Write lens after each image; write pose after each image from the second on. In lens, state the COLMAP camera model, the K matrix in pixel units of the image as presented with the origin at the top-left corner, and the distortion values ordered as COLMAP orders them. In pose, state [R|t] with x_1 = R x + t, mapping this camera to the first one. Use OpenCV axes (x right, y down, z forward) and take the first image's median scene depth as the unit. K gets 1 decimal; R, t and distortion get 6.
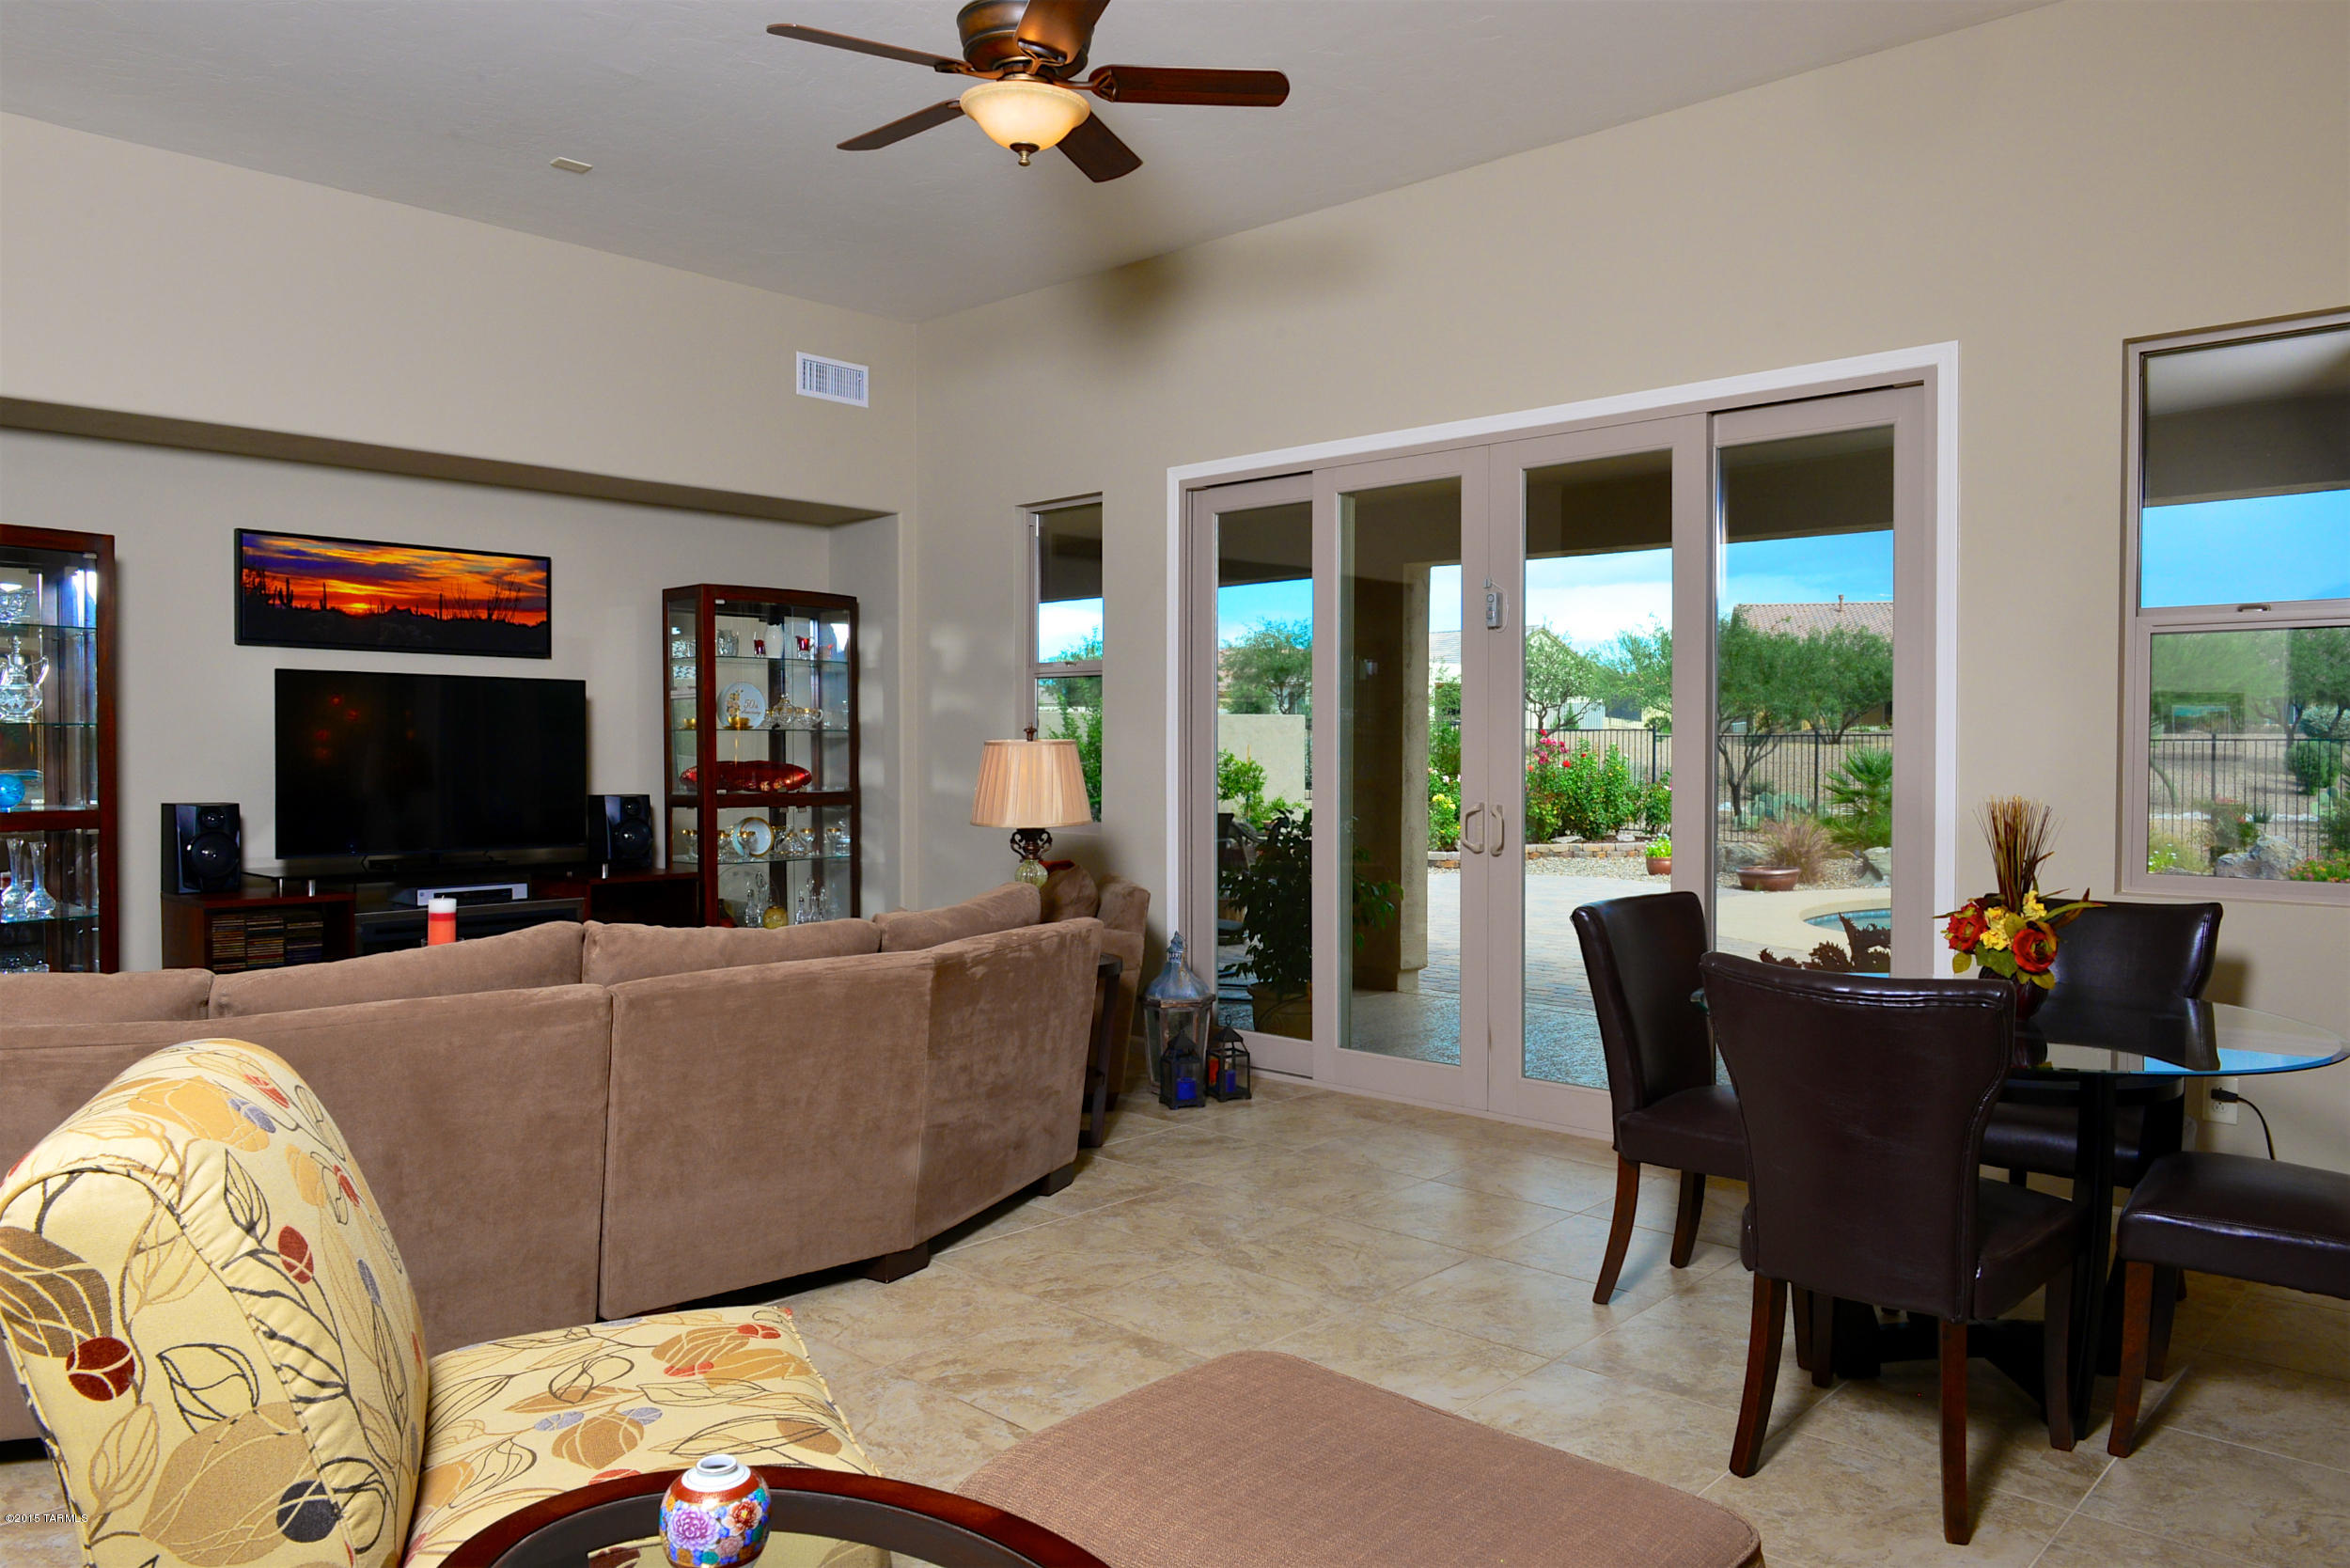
lens RADIAL K [[1610.1, 0, 1175.4], [0, 1610.1, 770.3], [0, 0, 1]] dist [-0.005267, -0.002506]
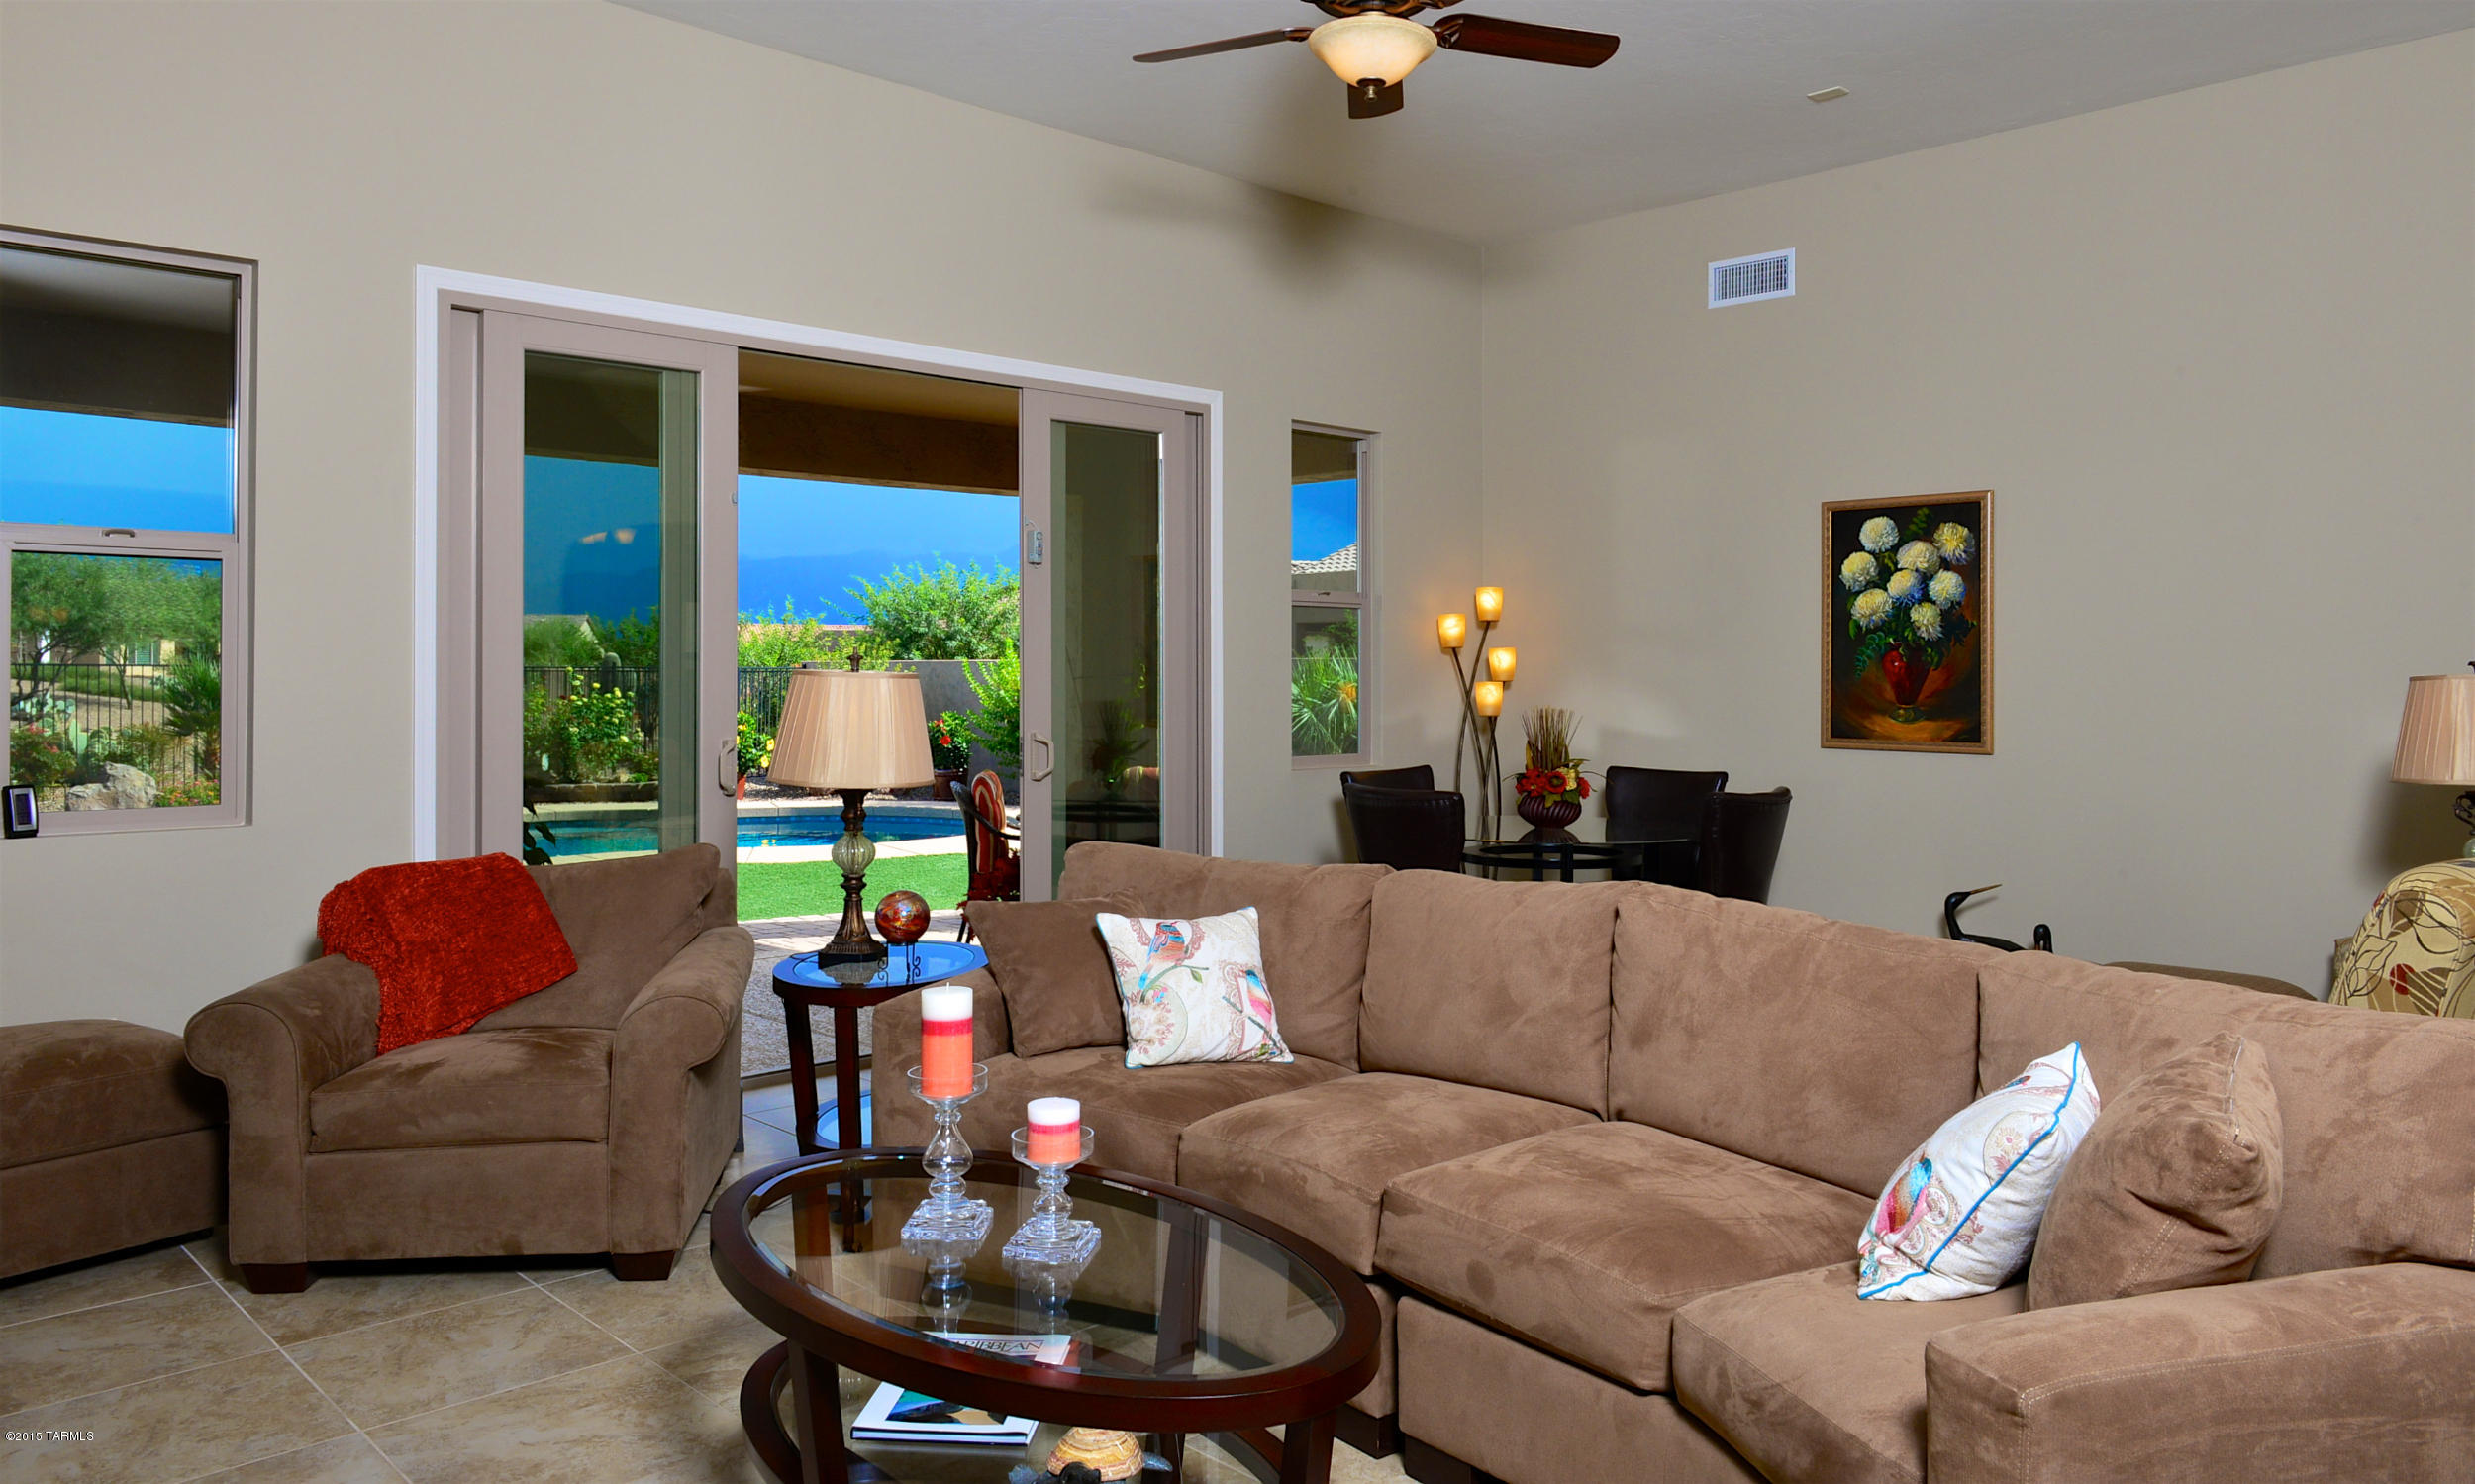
lens RADIAL K [[1693.1, 0, 1236.1], [0, 1693.1, 667.1], [0, 0, 1]] dist [-0.009936, -0.004427]
pose [[0.057473, 0.004336, 0.998338, -0.720080], [0.014693, 0.999879, -0.005188, -0.011470], [-0.998239, 0.014966, 0.057402, 0.649563]]
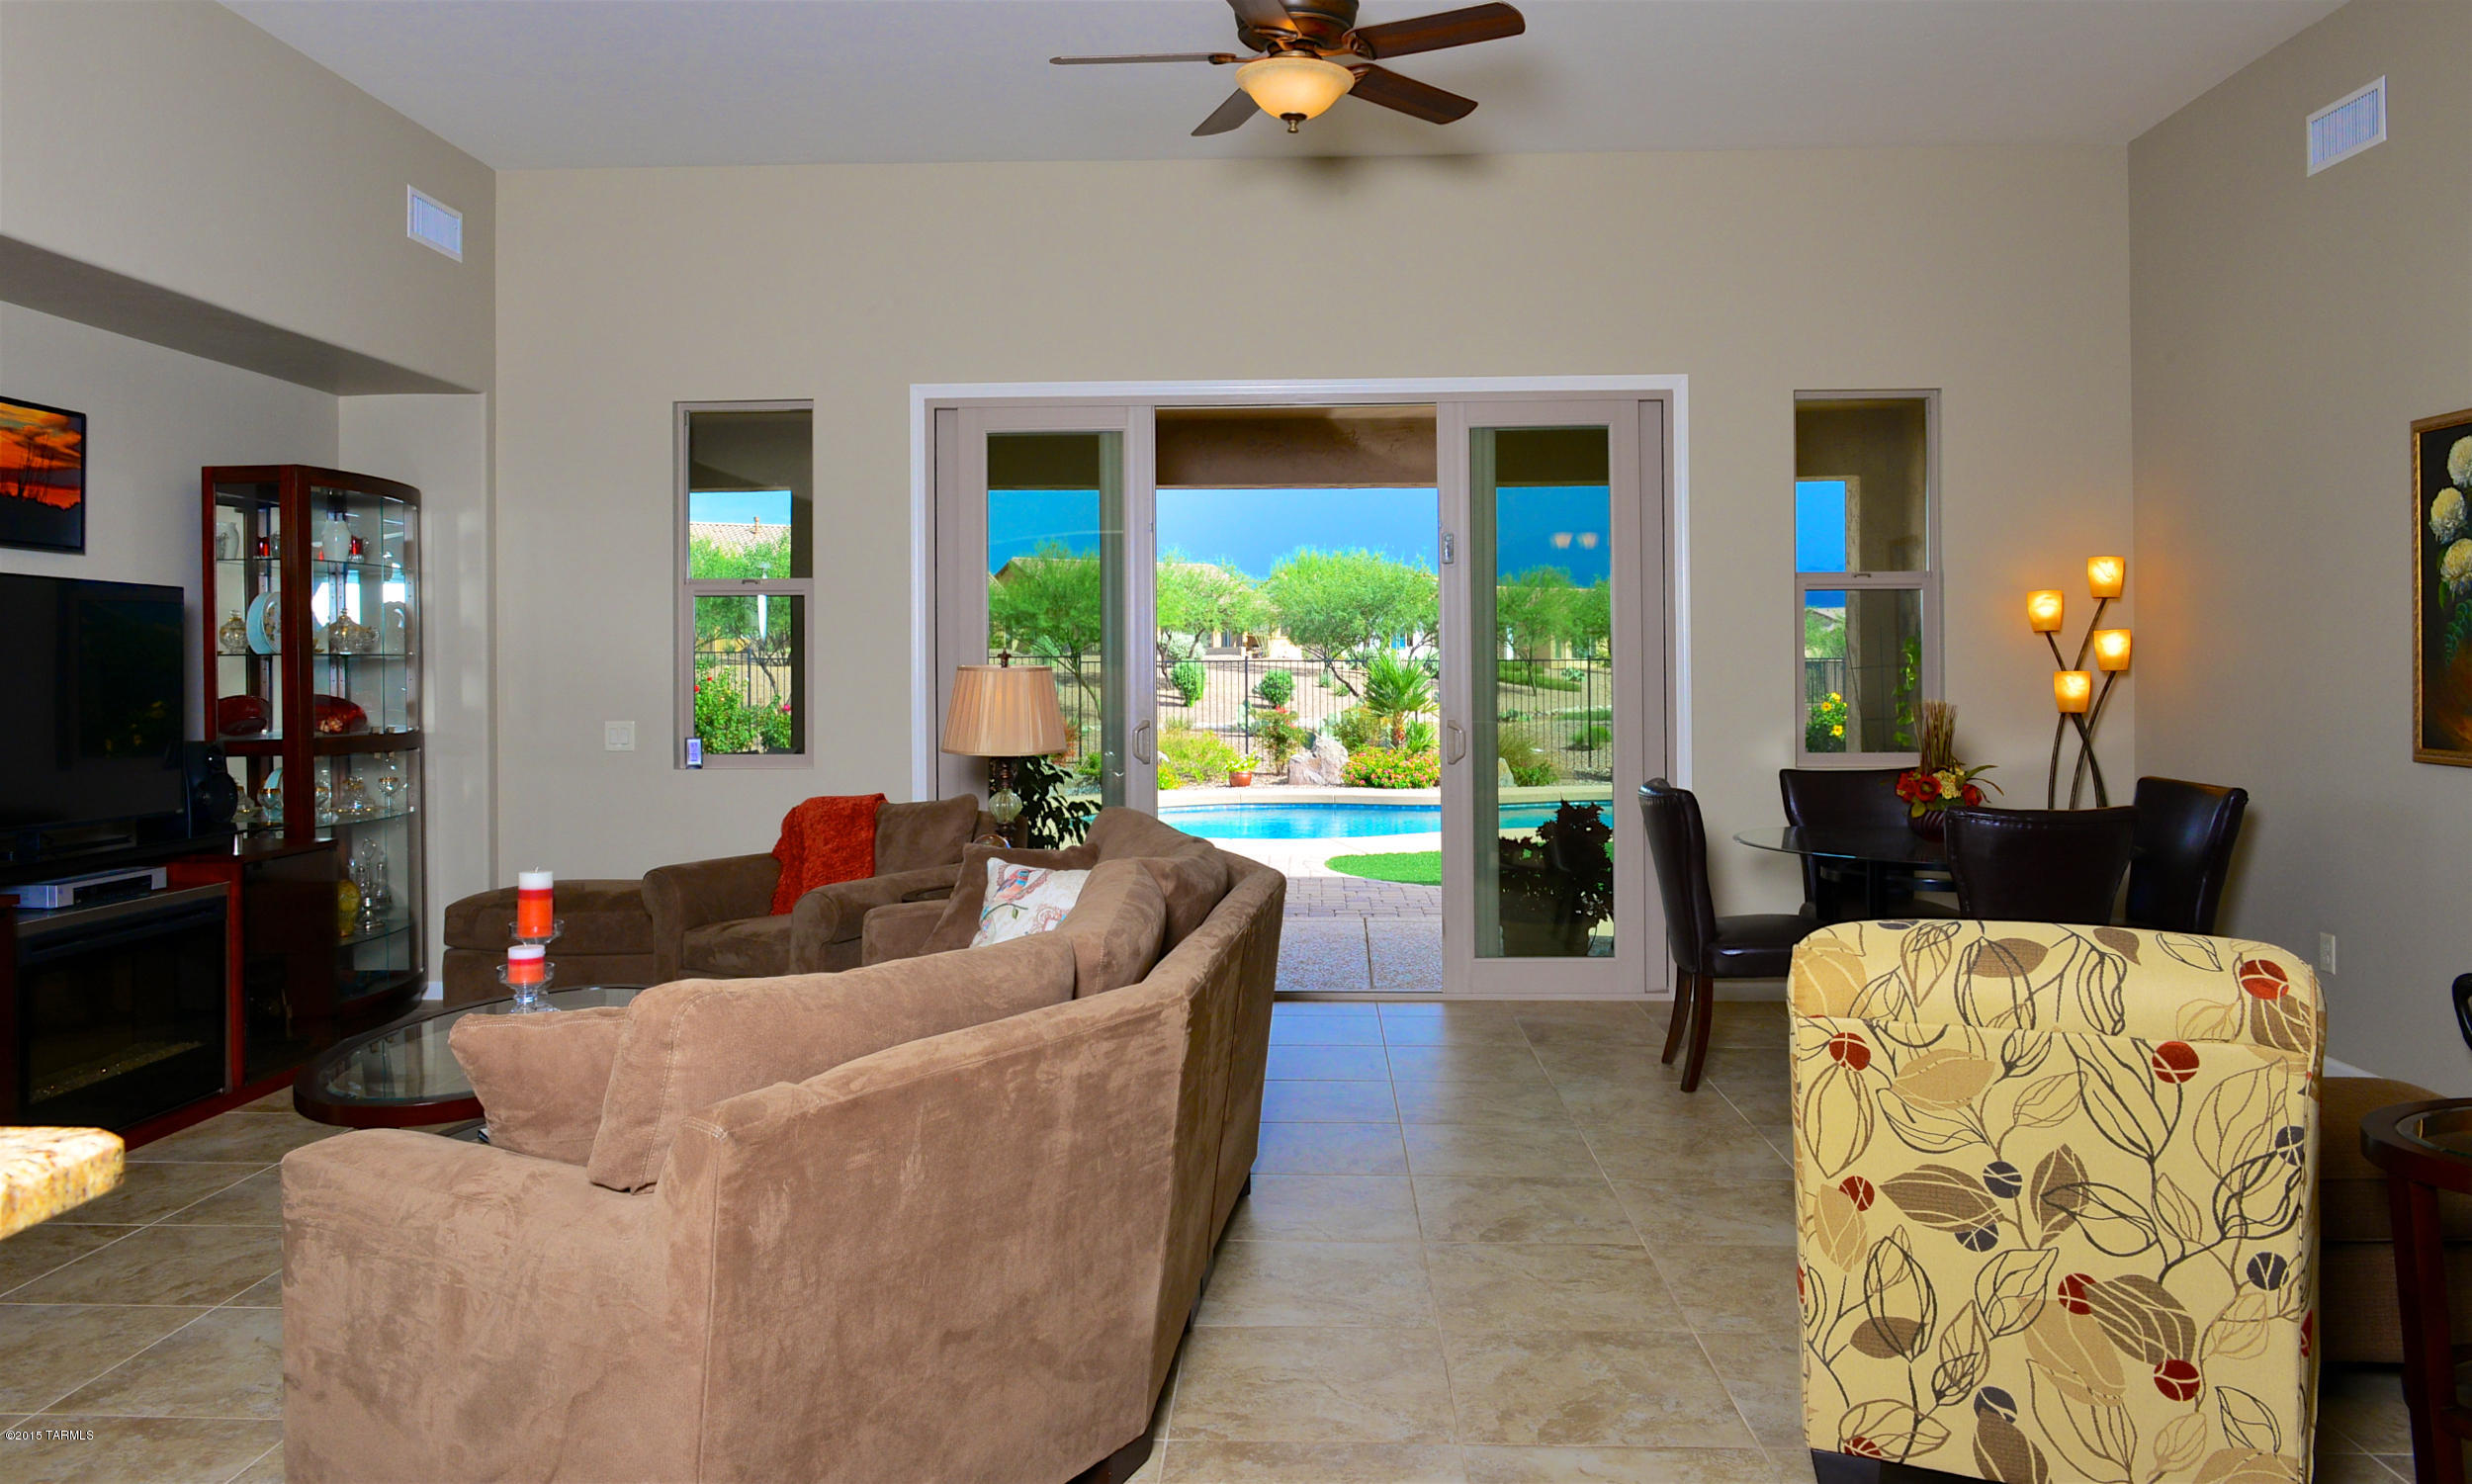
lens RADIAL K [[1691.0, 0, 1234.6], [0, 1691.0, 667.2], [0, 0, 1]] dist [-0.009936, -0.004427]
pose [[0.760958, -0.003916, 0.648789, -0.539050], [0.015478, 0.999807, -0.012119, -0.002845], [-0.648617, 0.019264, 0.760872, 0.110129]]
